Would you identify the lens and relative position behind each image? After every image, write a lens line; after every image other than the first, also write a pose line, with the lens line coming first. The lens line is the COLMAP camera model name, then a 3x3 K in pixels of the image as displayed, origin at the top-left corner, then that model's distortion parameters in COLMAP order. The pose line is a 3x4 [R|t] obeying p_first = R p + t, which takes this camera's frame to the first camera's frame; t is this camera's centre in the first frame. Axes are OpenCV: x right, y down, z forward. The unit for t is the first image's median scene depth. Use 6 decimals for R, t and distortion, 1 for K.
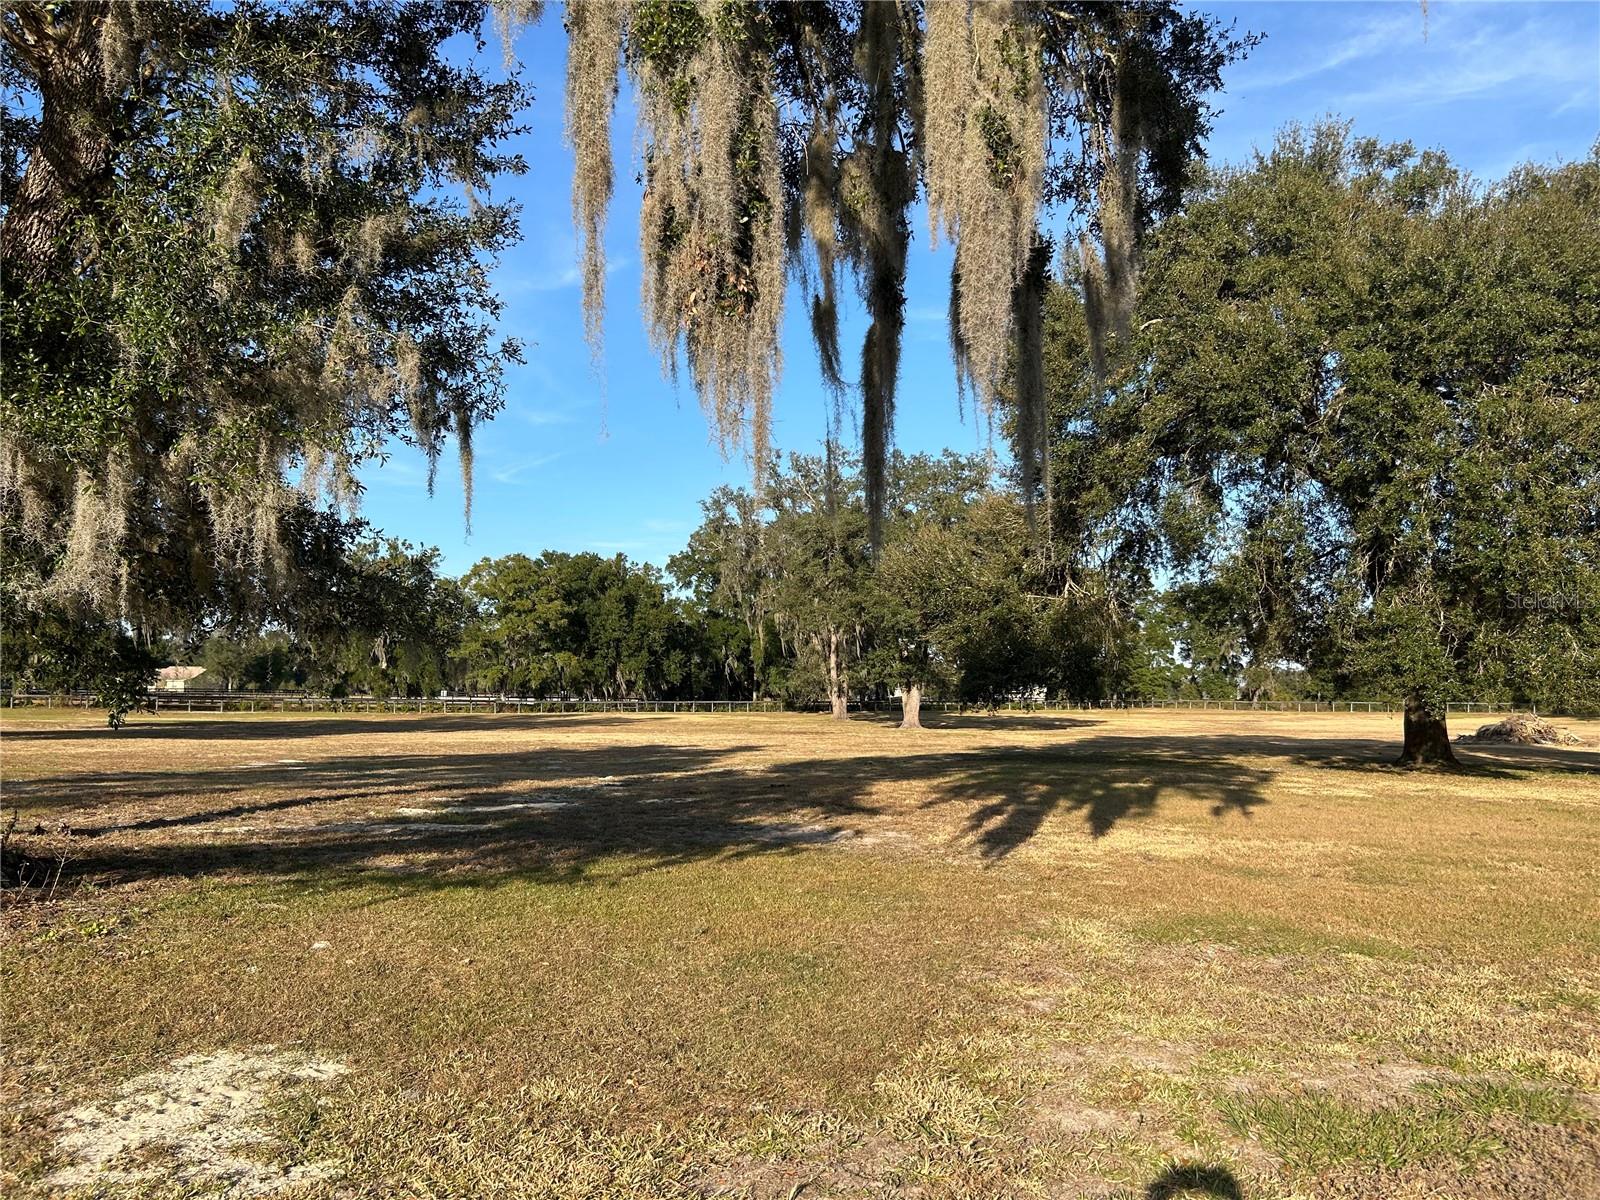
lens RADIAL K [[1198.0, 0, 812.2], [0, 1198.0, 597.7], [0, 0, 1]] dist [0.051168, -0.054542]
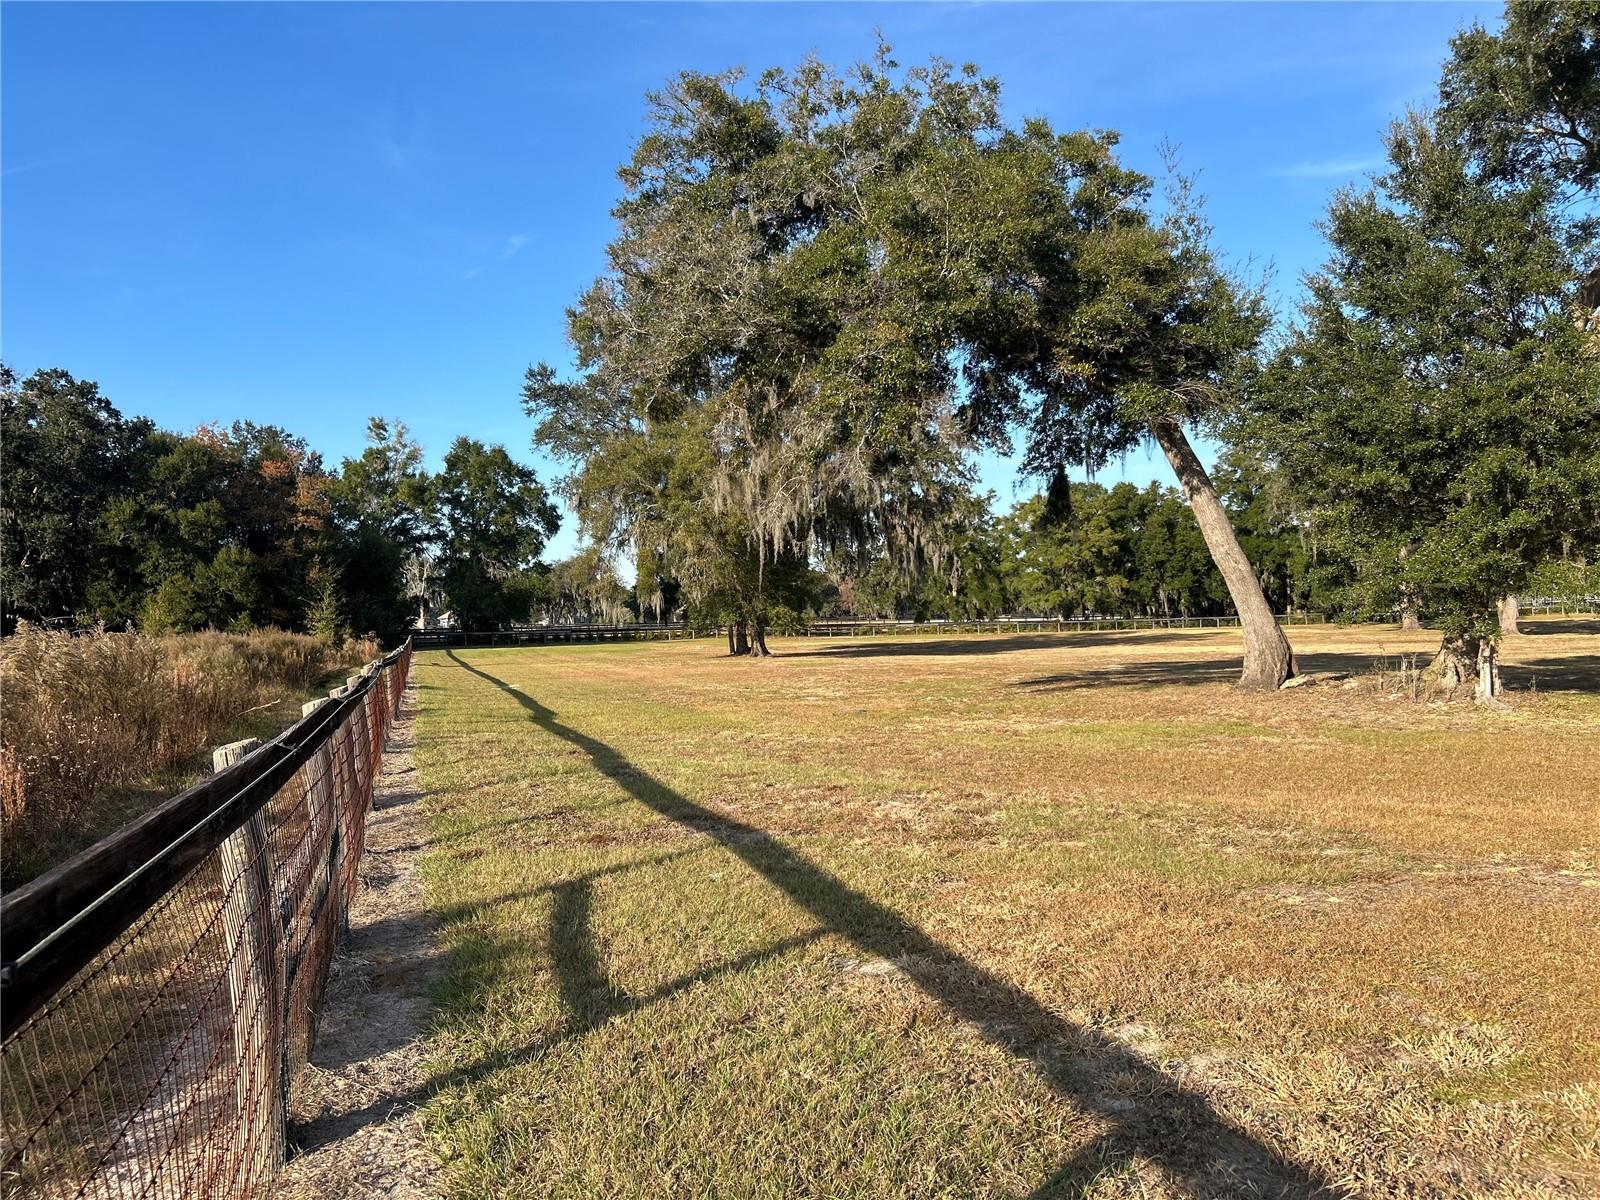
lens RADIAL K [[1198.0, 0, 789.4], [0, 1198.0, 603.8], [0, 0, 1]] dist [0.051168, -0.054542]
pose [[0.928583, -0.038247, -0.369149, -0.073660], [0.065014, 0.996058, 0.060342, -0.014705], [0.365386, -0.080033, 0.927409, -0.135862]]
